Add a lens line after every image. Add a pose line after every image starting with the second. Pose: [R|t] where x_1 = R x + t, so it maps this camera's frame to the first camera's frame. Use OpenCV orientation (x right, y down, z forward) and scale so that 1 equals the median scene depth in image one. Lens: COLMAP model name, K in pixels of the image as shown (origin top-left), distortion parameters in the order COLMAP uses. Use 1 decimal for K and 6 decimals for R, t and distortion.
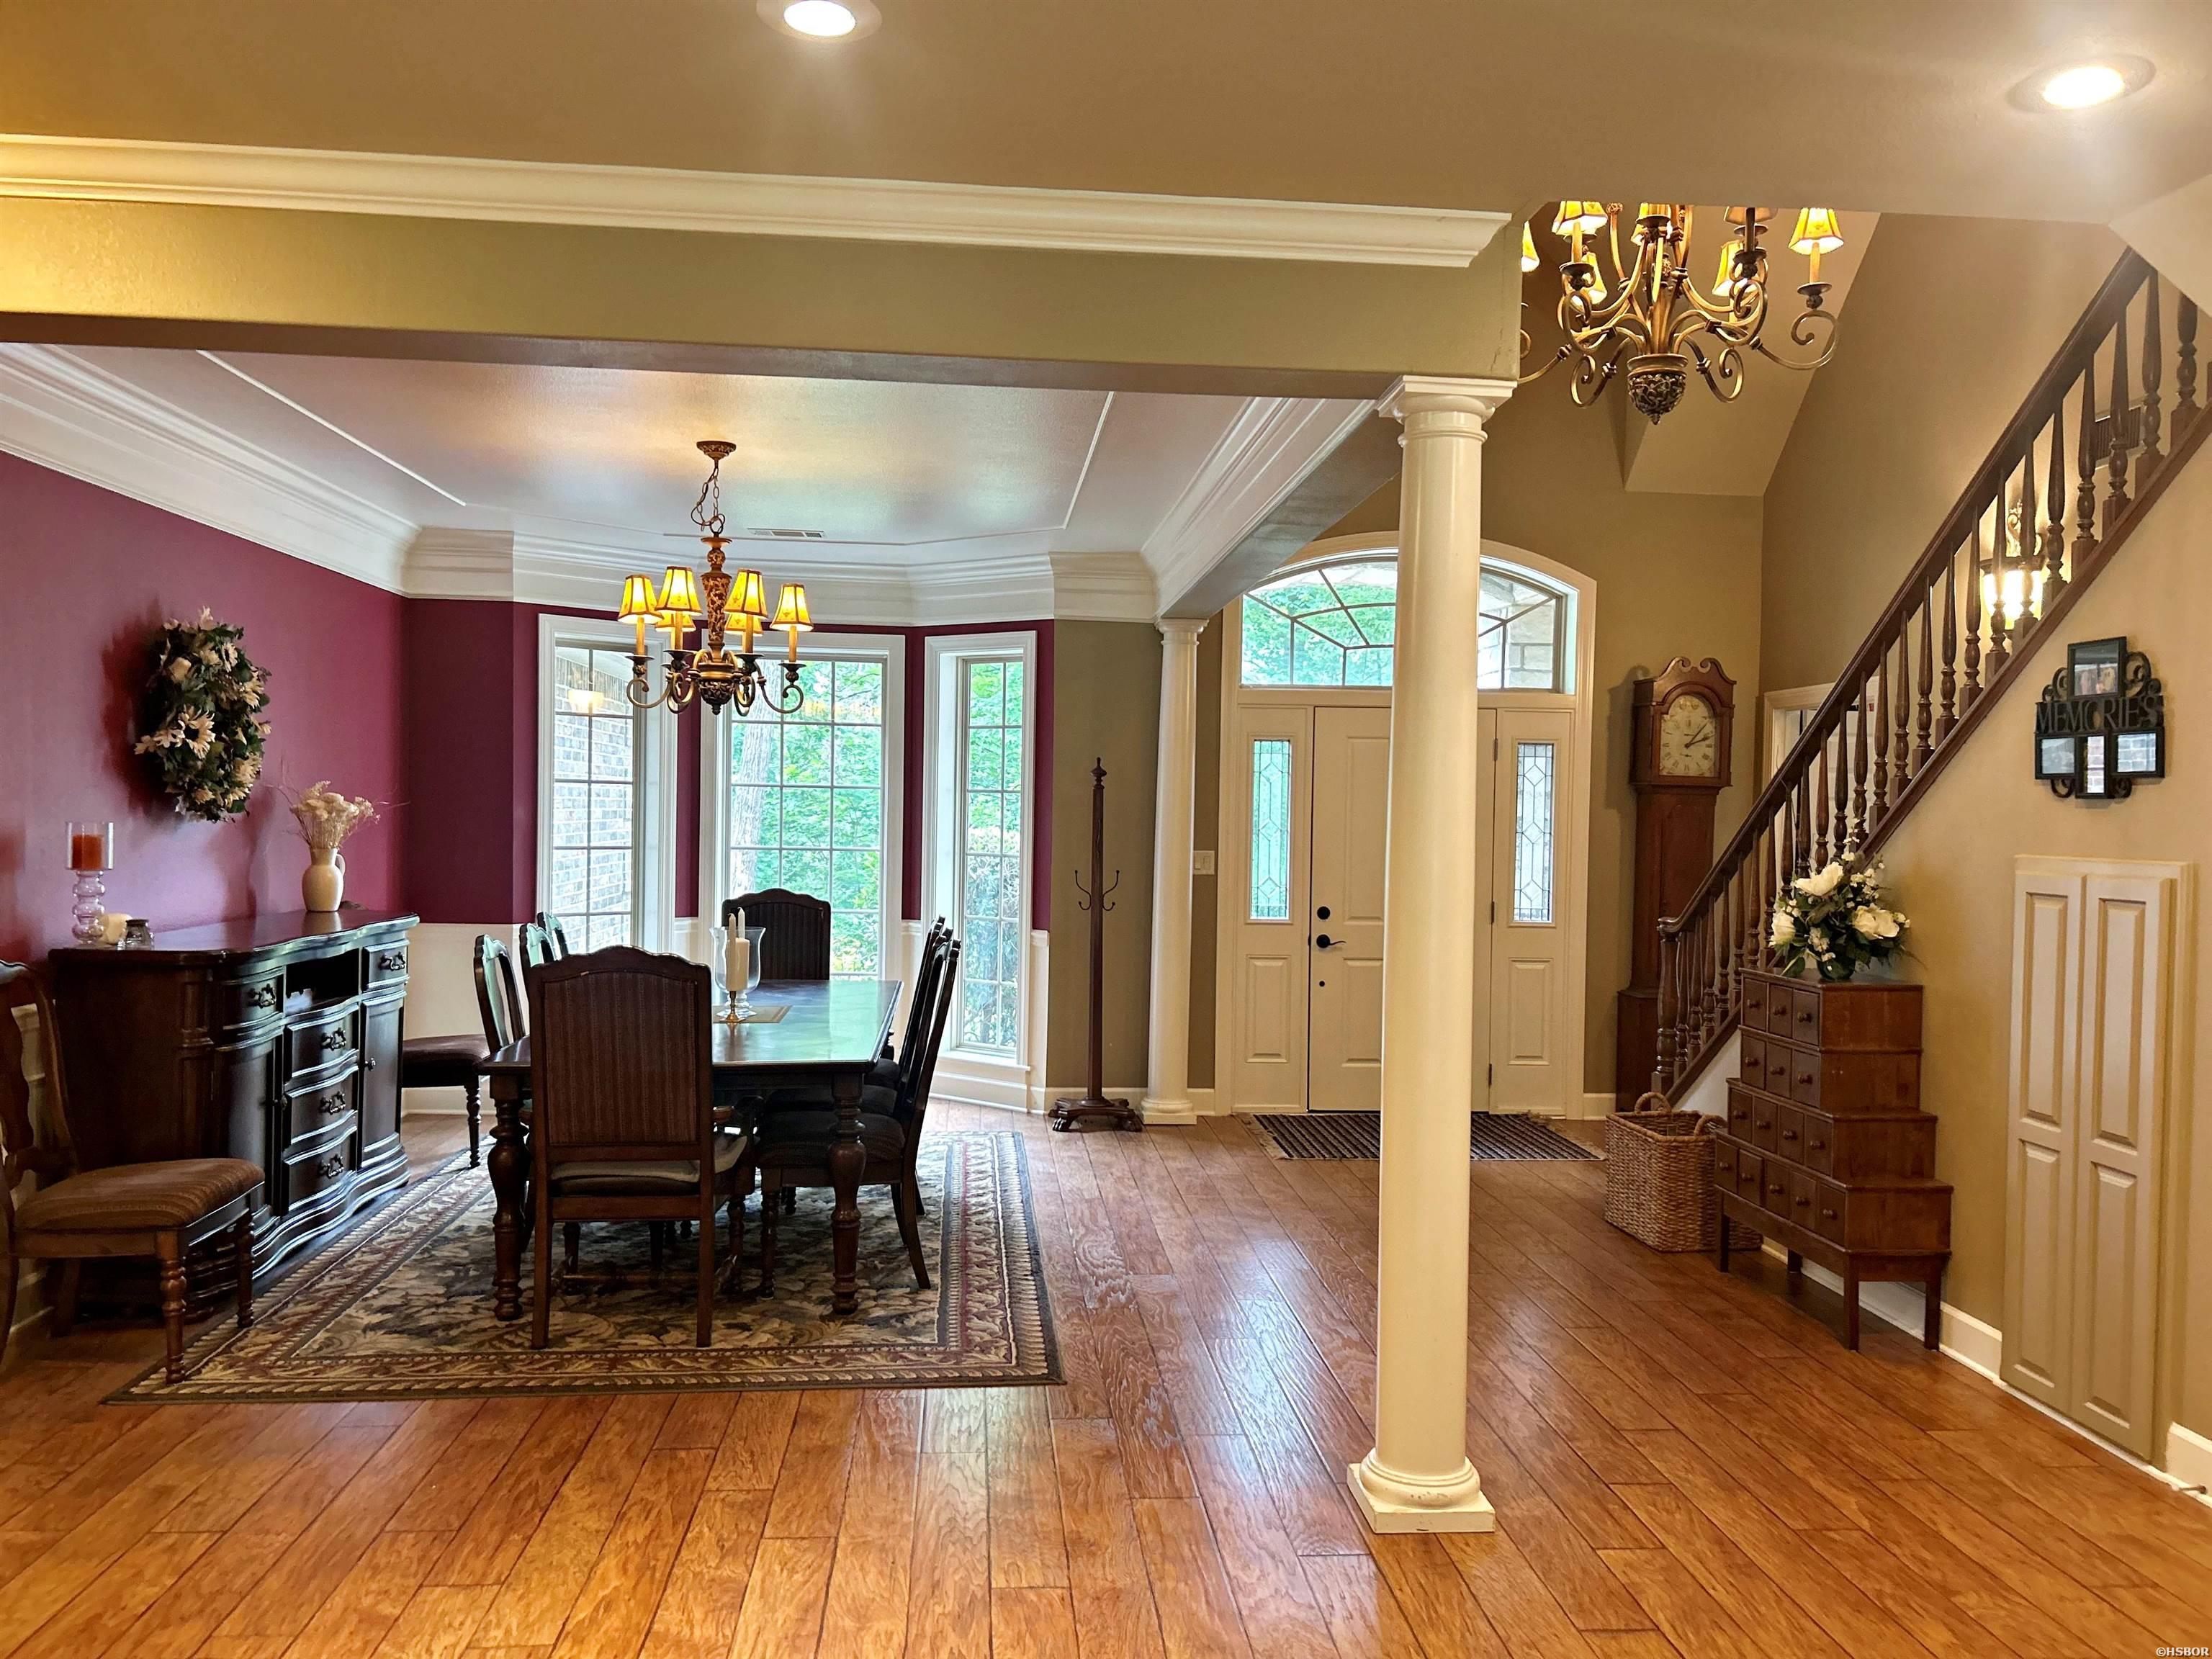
lens RADIAL K [[1669.3, 0, 1094.2], [0, 1669.3, 822.1], [0, 0, 1]] dist [0.065701, -0.071070]
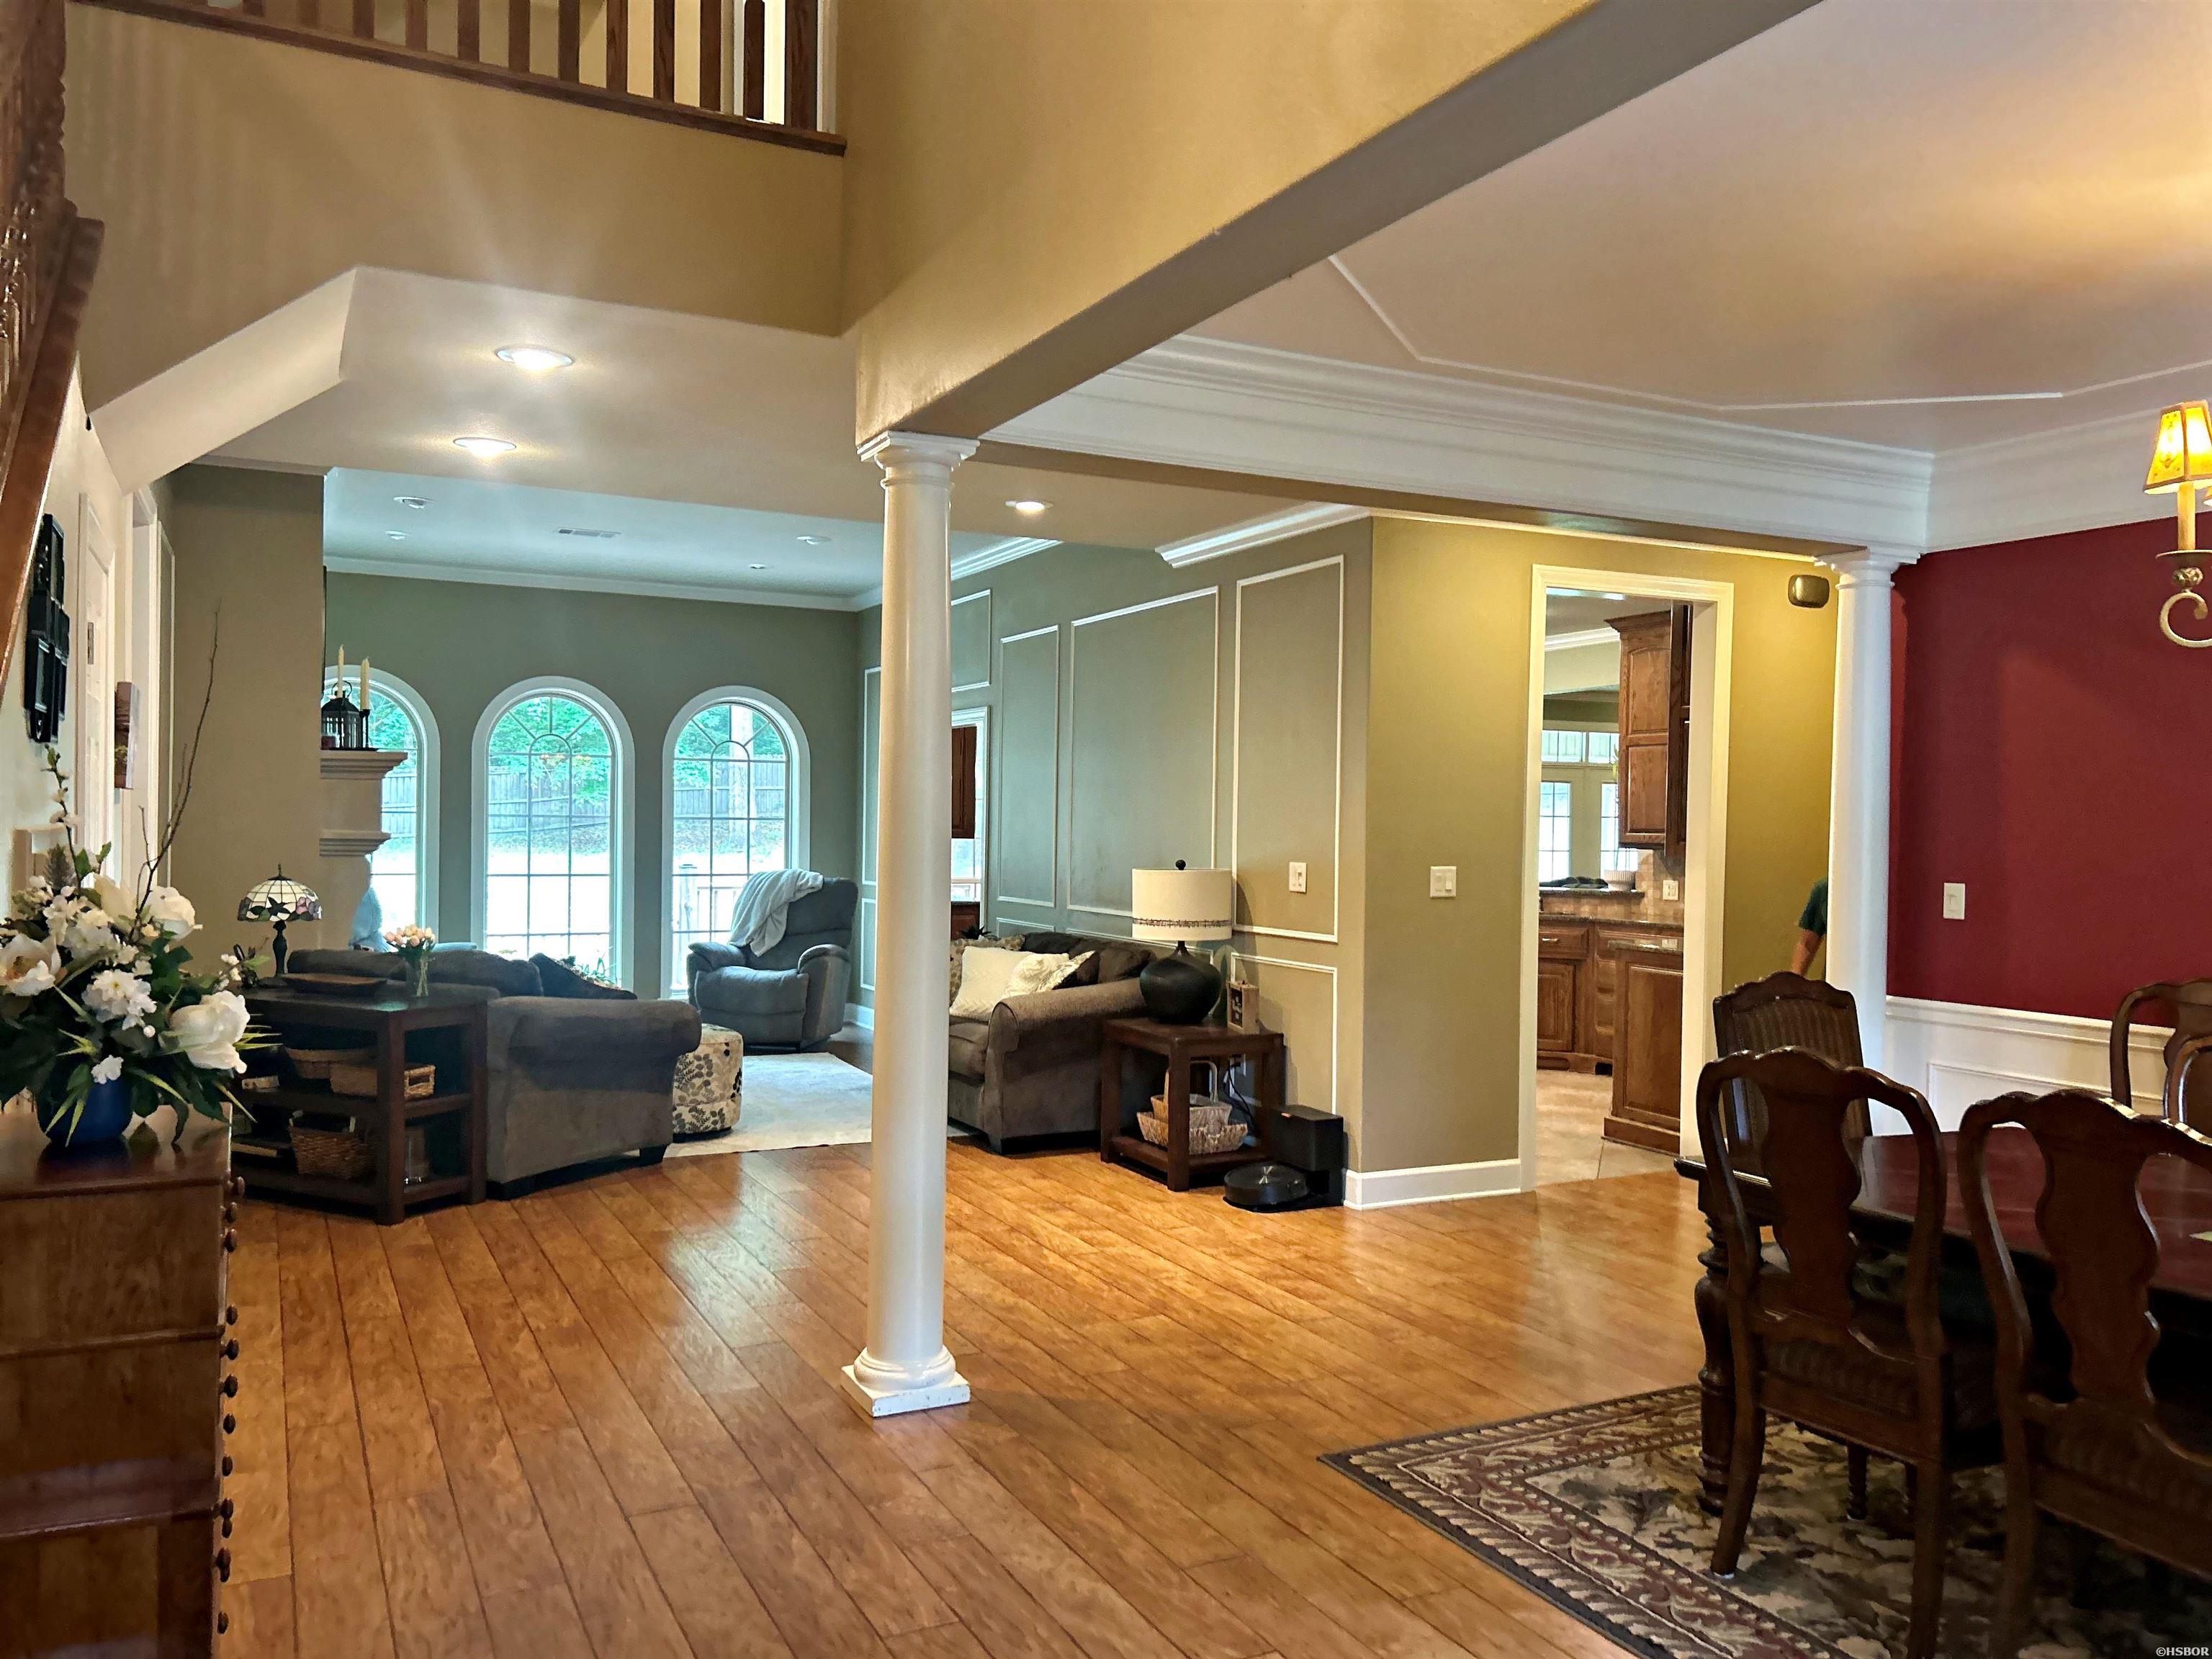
lens RADIAL K [[1669.3, 0, 1106.3], [0, 1669.3, 834.6], [0, 0, 1]] dist [0.065701, -0.071070]
pose [[-0.923252, -0.030482, -0.382983, 0.426118], [-0.037526, 0.999236, 0.010935, 0.001360], [0.382357, 0.024468, -0.923691, 1.732636]]
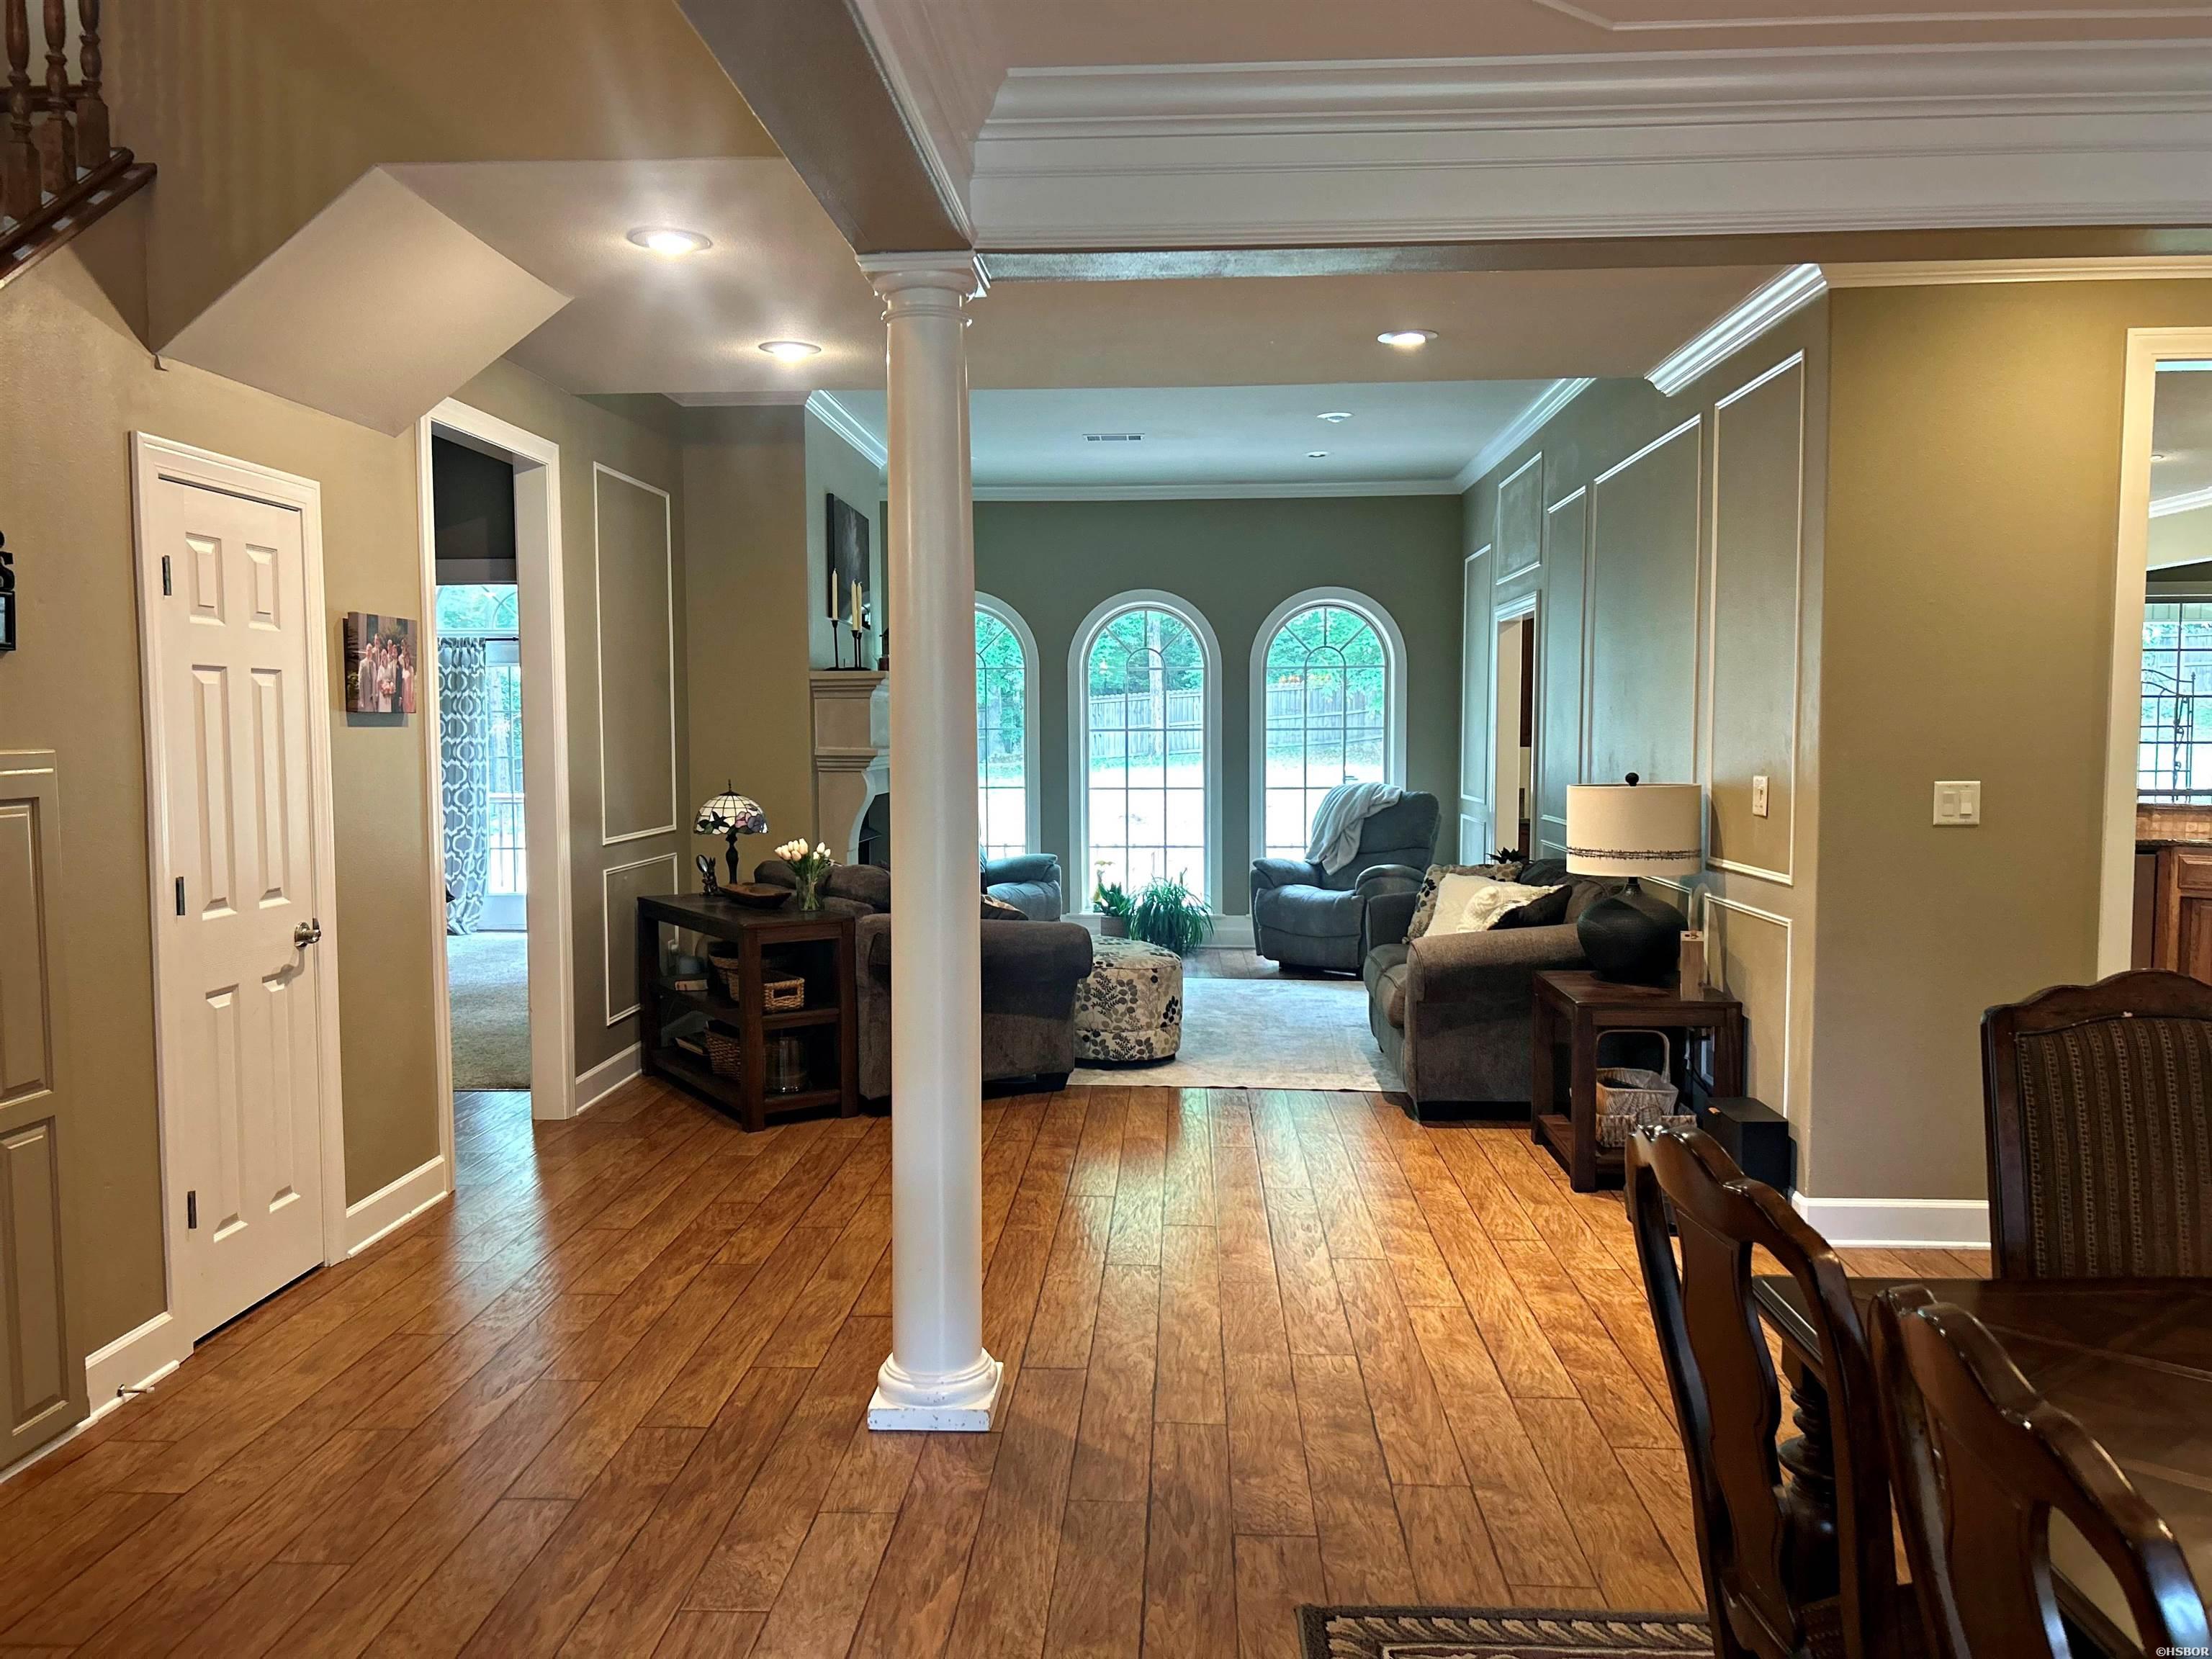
lens RADIAL K [[1669.3, 0, 1108.2], [0, 1669.3, 849.1], [0, 0, 1]] dist [0.065701, -0.071070]
pose [[-0.992206, -0.025864, 0.121896, -0.016134], [-0.015025, 0.995917, 0.089012, -0.009197], [-0.123700, 0.086486, -0.988544, 1.587262]]
